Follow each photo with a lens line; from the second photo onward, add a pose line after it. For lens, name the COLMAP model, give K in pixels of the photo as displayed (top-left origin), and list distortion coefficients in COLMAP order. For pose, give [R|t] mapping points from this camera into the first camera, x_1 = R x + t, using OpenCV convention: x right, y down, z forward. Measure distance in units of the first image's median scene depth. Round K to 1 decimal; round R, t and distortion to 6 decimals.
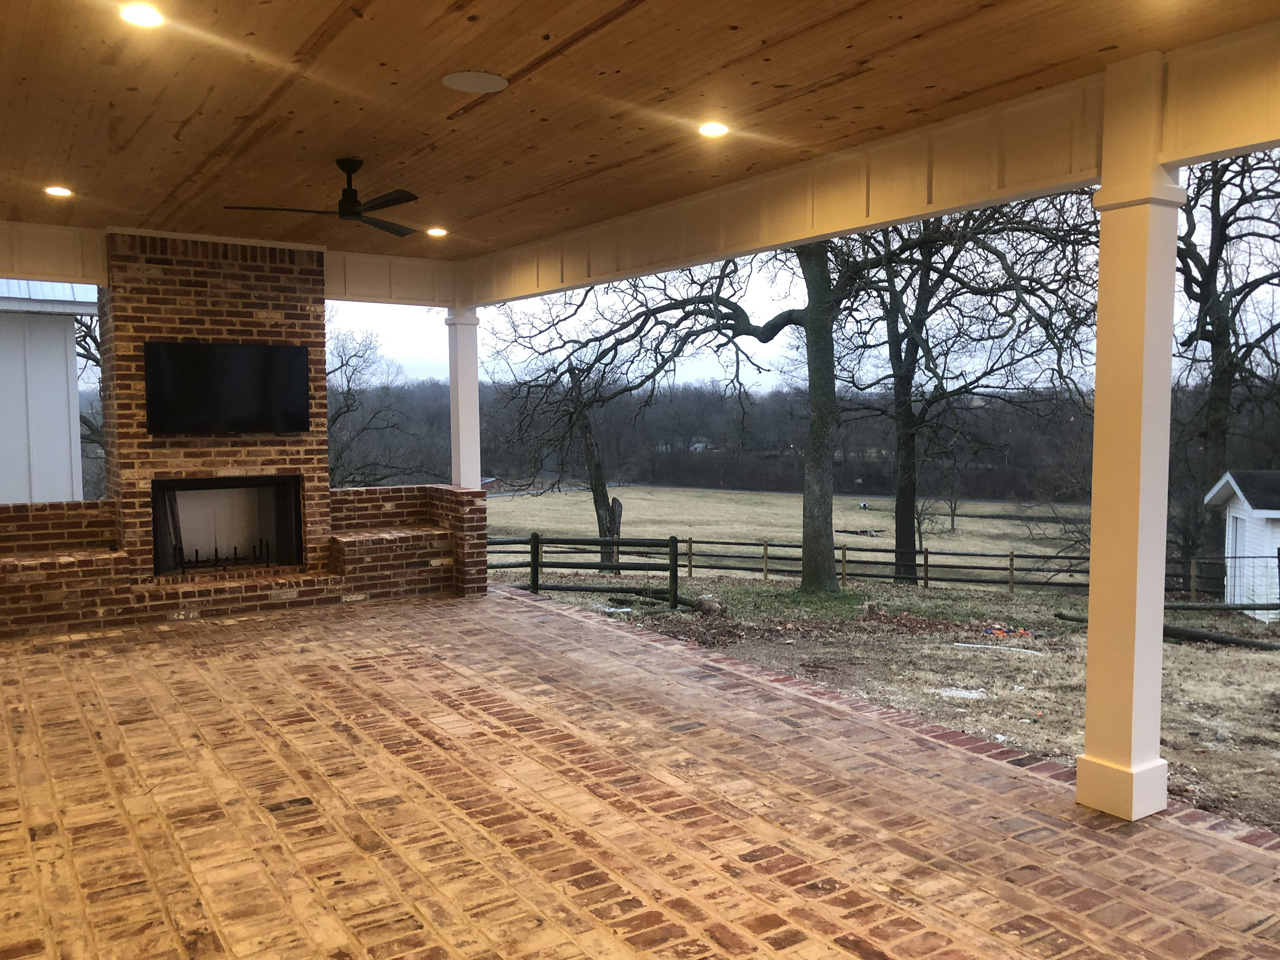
lens RADIAL K [[1057.6, 0, 643.6], [0, 1057.6, 481.2], [0, 0, 1]] dist [0.024248, 0.000009]
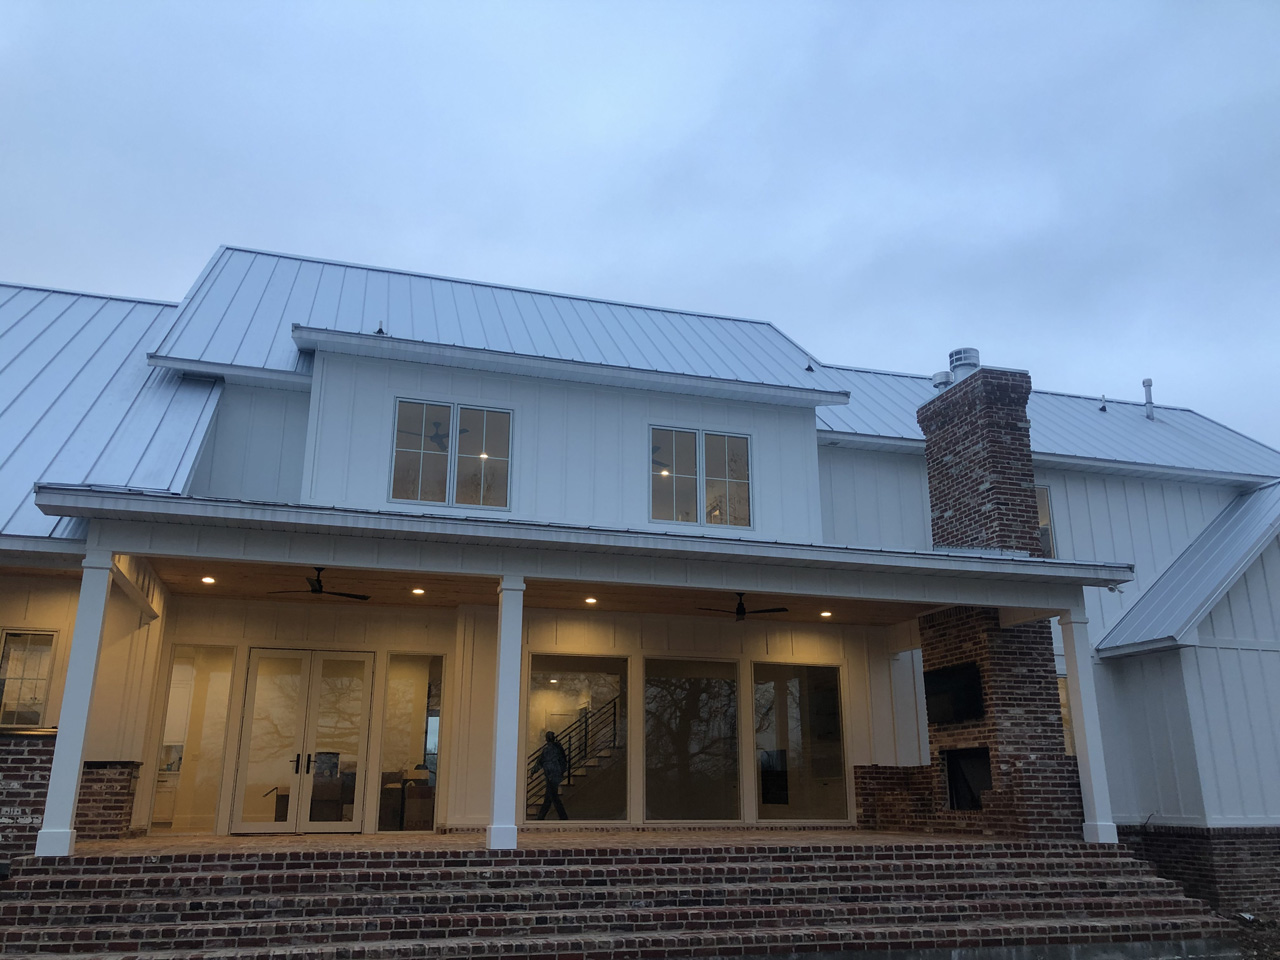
lens RADIAL K [[1057.6, 0, 640.0], [0, 1057.6, 479.0], [0, 0, 1]] dist [0.024248, 0.000009]
pose [[-0.284384, -0.275547, -0.918259, 1.350911], [-0.063155, 0.961110, -0.268847, 0.067307], [0.956628, -0.018463, -0.290726, 0.993275]]
